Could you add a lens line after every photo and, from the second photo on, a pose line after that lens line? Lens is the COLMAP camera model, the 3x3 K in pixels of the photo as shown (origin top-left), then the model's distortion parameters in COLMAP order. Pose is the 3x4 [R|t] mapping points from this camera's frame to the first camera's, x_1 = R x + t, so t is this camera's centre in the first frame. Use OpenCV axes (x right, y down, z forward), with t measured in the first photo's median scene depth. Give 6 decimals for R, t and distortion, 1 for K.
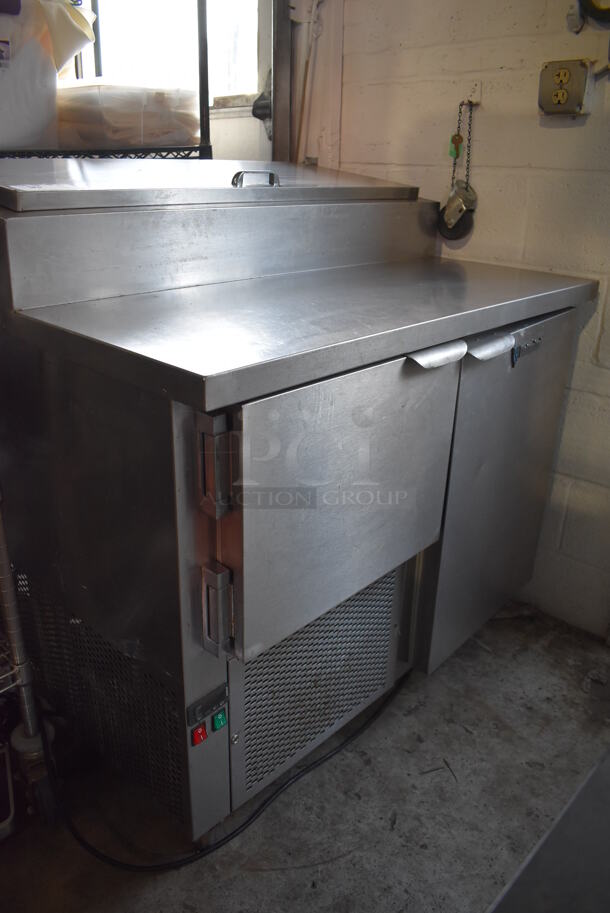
lens RADIAL K [[716.2, 0, 305.0], [0, 716.2, 456.5], [0, 0, 1]] dist [-0.081449, 0.006055]
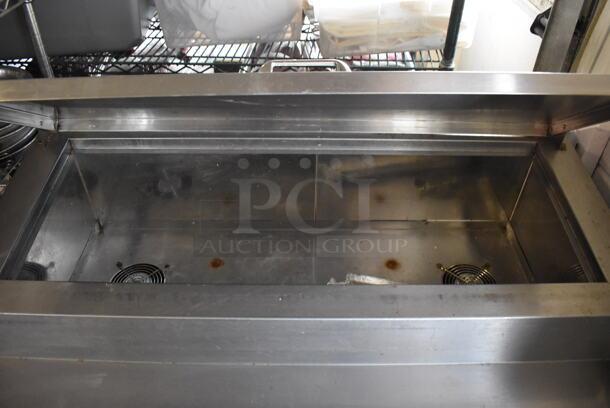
lens RADIAL K [[478.5, 0, 305.0], [0, 478.5, 204.0], [0, 0, 1]] dist [-0.081449, 0.006055]
pose [[0.678964, 0.459508, -0.572592, 0.165383], [-0.277632, 0.882699, 0.379161, -0.520832], [0.679653, -0.098467, 0.726894, 0.510453]]
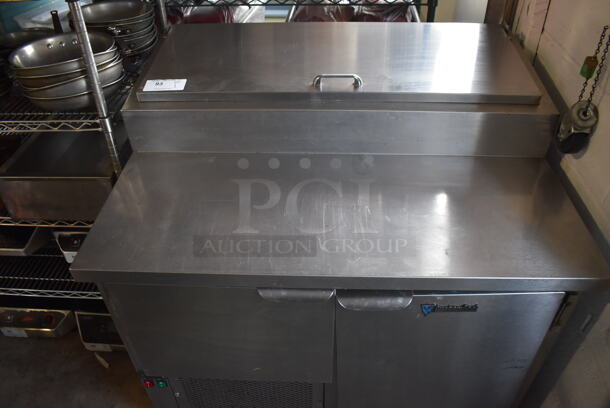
lens RADIAL K [[478.5, 0, 305.0], [0, 478.5, 204.0], [0, 0, 1]] dist [-0.081449, 0.006055]
pose [[0.644152, 0.453696, -0.615815, 0.437841], [-0.266106, 0.887726, 0.375673, -0.408733], [0.717116, -0.078119, 0.692562, 0.267044]]
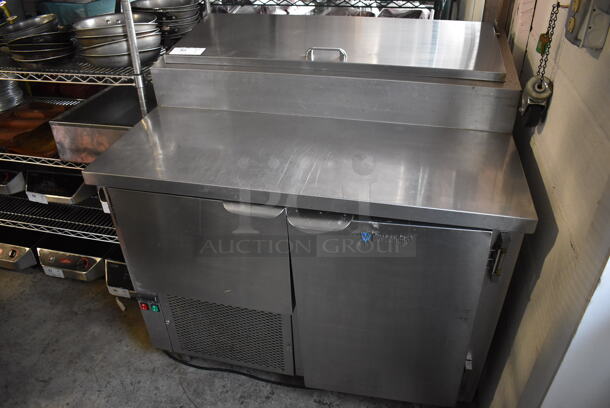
lens RADIAL K [[478.5, 0, 305.0], [0, 478.5, 204.0], [0, 0, 1]] dist [-0.081449, 0.006055]
pose [[0.493942, 0.451633, -0.743000, 0.666988], [-0.307147, 0.890059, 0.336833, -0.351575], [0.813438, 0.061834, 0.578355, 0.314796]]
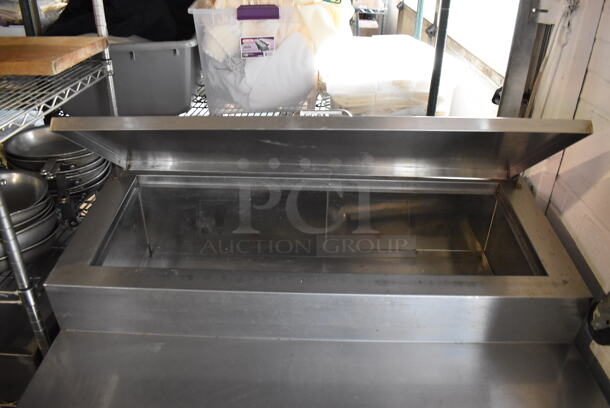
lens RADIAL K [[478.5, 0, 305.0], [0, 478.5, 204.0], [0, 0, 1]] dist [-0.081449, 0.006055]
pose [[0.664911, 0.359885, -0.654505, 0.289898], [-0.289029, 0.931974, 0.218829, -0.493275], [0.688735, 0.043670, 0.723697, 0.380906]]
